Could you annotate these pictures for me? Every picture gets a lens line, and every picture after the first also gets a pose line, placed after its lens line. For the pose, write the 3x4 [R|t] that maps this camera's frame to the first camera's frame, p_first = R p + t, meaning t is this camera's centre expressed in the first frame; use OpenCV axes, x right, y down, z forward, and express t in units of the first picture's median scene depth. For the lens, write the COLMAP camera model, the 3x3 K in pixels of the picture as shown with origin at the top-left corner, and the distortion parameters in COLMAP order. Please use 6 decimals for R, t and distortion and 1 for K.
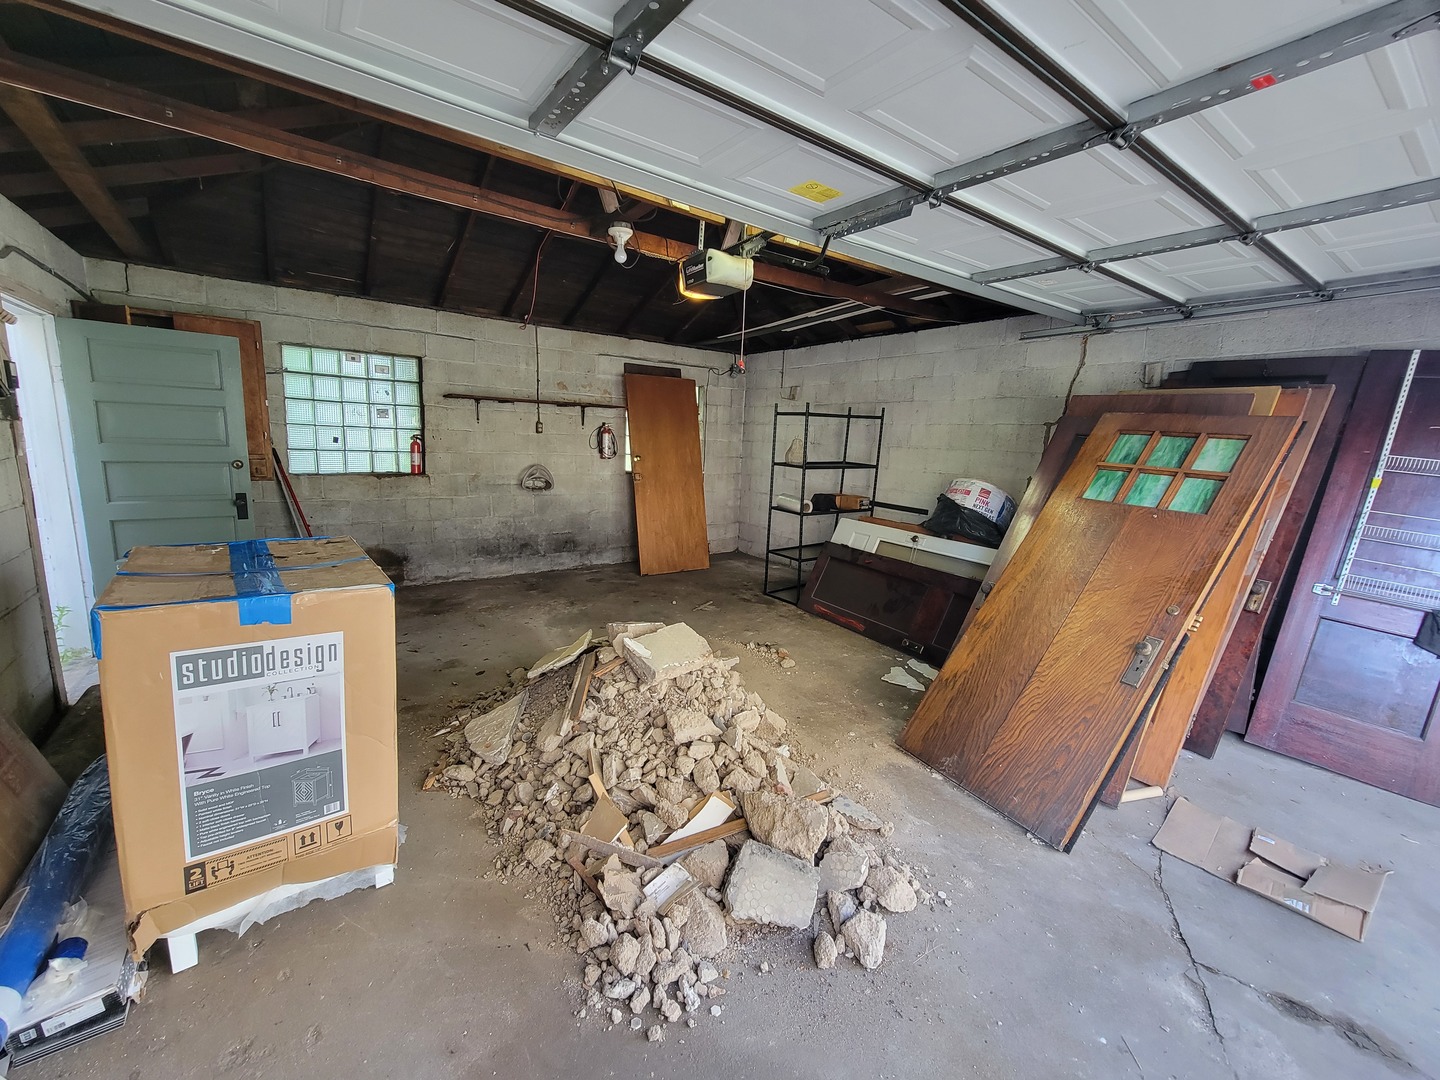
lens RADIAL K [[585.8, 0, 718.8], [0, 585.8, 540.2], [0, 0, 1]] dist [-0.002711, -0.000103]
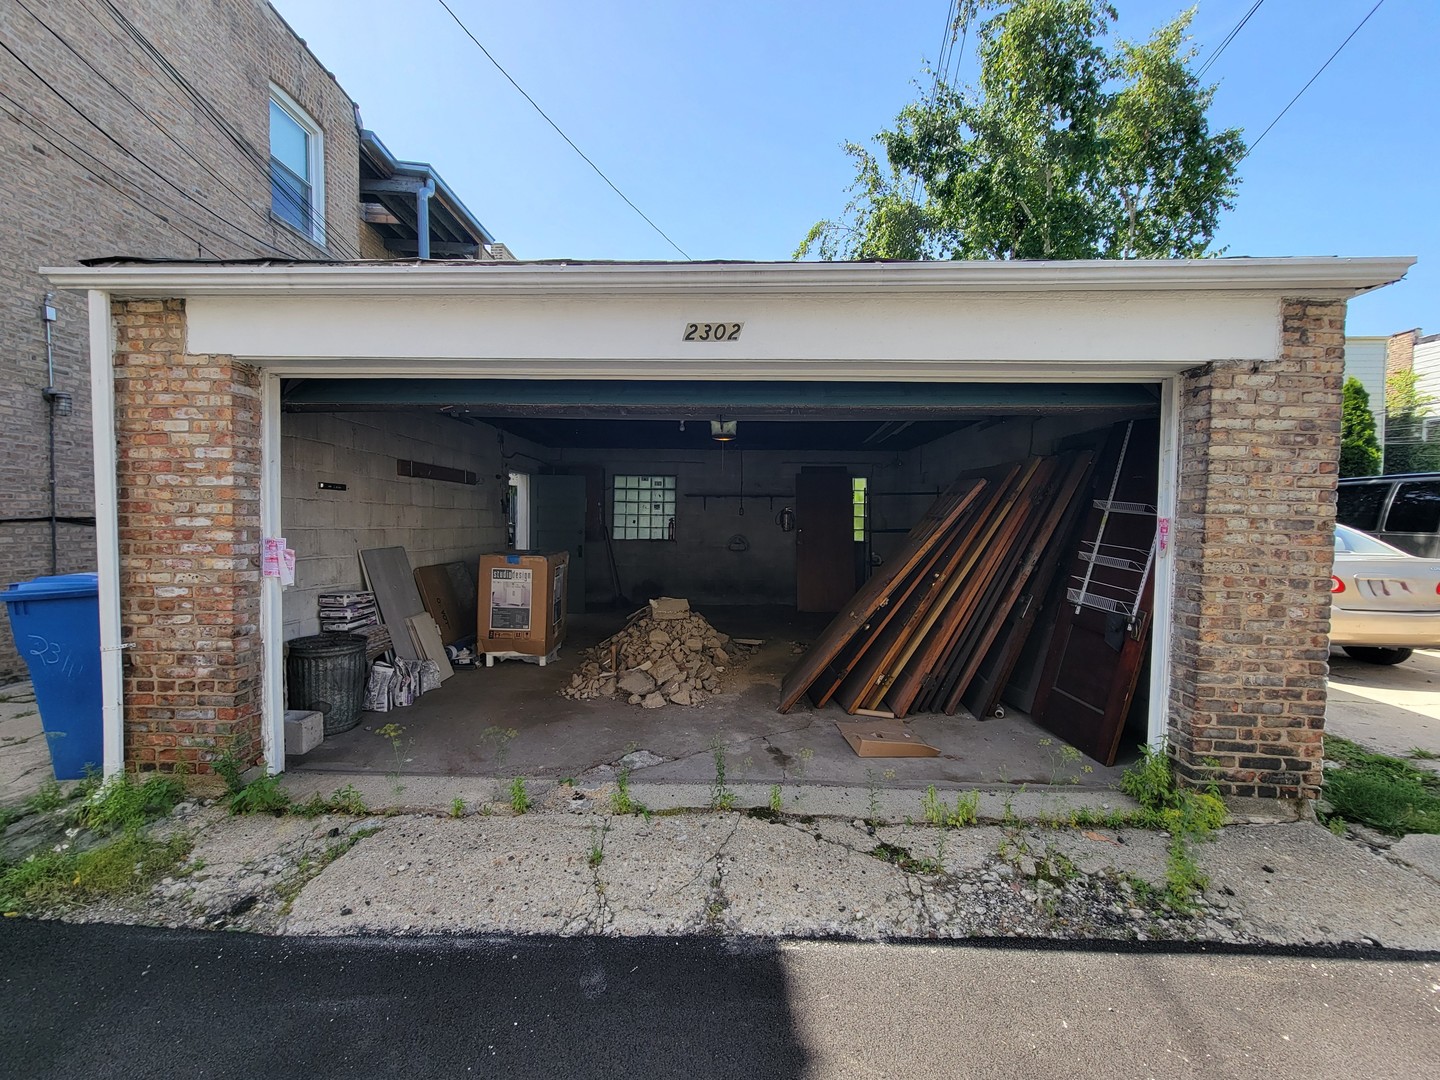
lens RADIAL K [[585.8, 0, 717.1], [0, 585.8, 541.3], [0, 0, 1]] dist [-0.002711, -0.000103]
pose [[0.795454, -0.010269, -0.605927, 0.684130], [-0.083442, 0.988477, -0.126293, 0.103657], [0.600242, 0.151020, 0.785432, -0.305875]]
